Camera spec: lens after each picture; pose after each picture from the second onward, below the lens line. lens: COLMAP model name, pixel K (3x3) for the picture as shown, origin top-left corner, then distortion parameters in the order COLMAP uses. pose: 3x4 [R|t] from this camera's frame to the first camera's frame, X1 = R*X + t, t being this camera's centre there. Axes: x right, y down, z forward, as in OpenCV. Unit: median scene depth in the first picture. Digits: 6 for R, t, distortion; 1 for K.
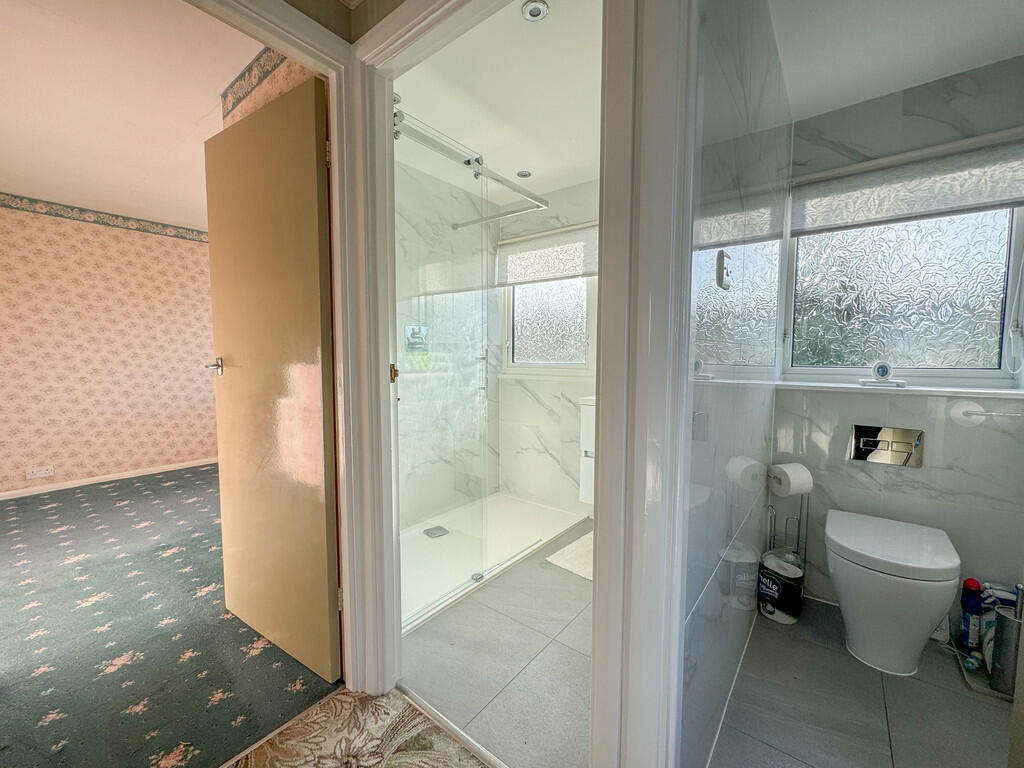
lens RADIAL K [[416.0, 0, 512.0], [0, 416.0, 384.0], [0, 0, 1]] dist [-0.000174, 0.000003]
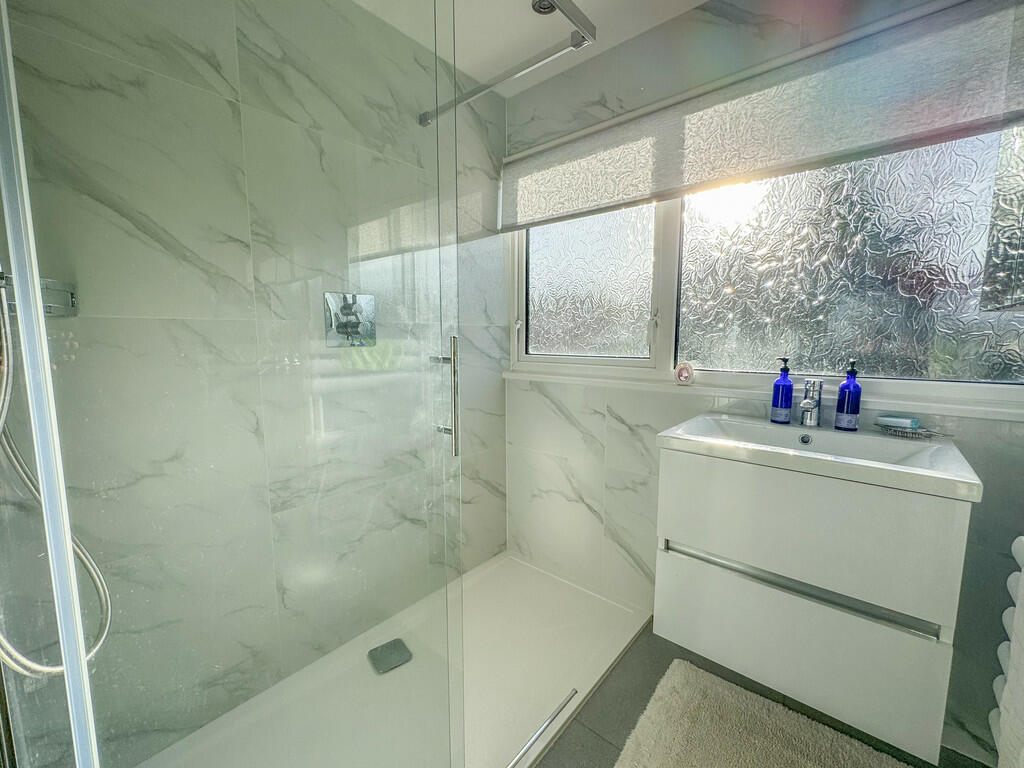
lens RADIAL K [[416.0, 0, 512.0], [0, 416.0, 384.0], [0, 0, 1]] dist [-0.000174, 0.000003]
pose [[0.998913, -0.000137, -0.046609, 0.009909], [0.002194, 0.999025, 0.044091, -0.035442], [0.046557, -0.044145, 0.997940, 0.380567]]
